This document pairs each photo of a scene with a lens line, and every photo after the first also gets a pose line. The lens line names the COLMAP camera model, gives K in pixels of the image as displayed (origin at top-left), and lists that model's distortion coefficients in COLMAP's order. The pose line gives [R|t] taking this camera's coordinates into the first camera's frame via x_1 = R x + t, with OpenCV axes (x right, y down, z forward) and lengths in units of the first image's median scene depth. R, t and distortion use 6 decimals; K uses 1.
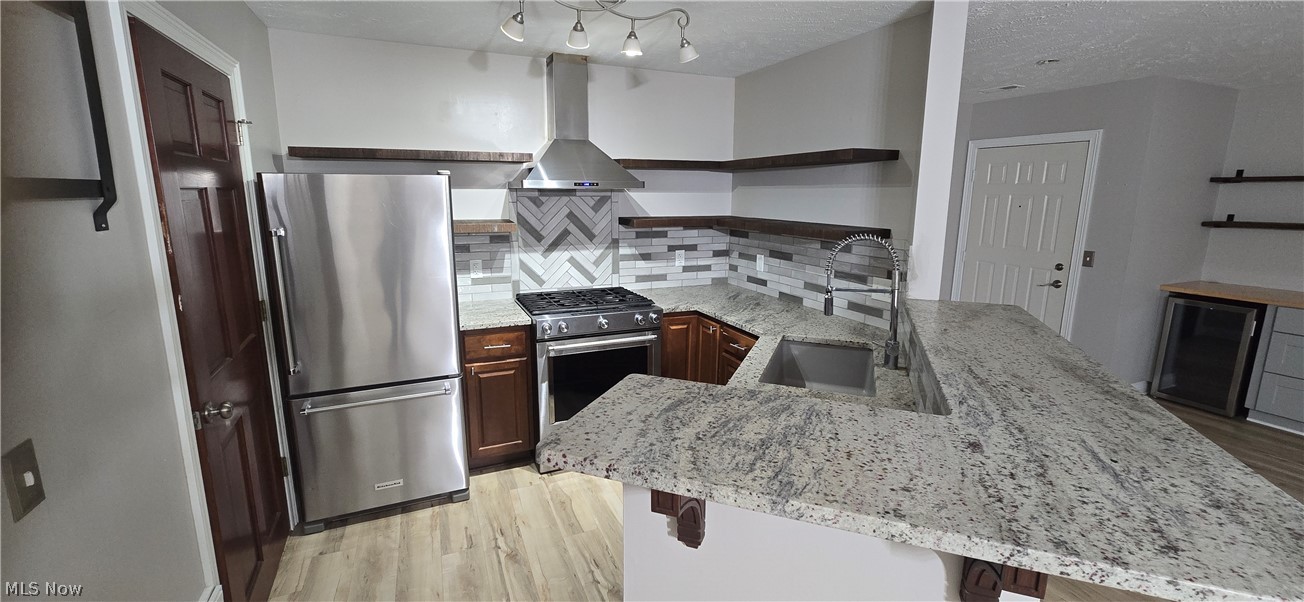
lens RADIAL K [[530.5, 0, 652.1], [0, 530.5, 290.6], [0, 0, 1]] dist [-0.002460, 0.000045]
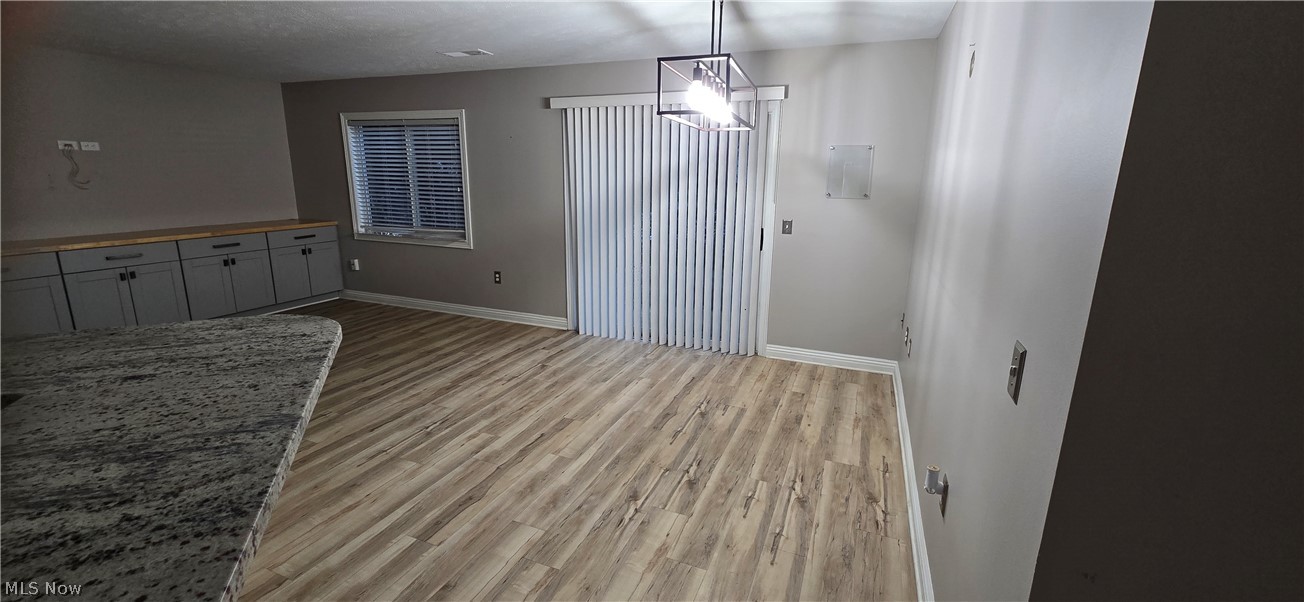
lens RADIAL K [[530.5, 0, 651.8], [0, 530.5, 294.3], [0, 0, 1]] dist [-0.002460, 0.000045]
pose [[-0.702108, -0.178003, 0.689463, -0.246885], [0.109866, 0.929577, 0.351876, -0.032759], [-0.703544, 0.322804, -0.633107, 0.298935]]
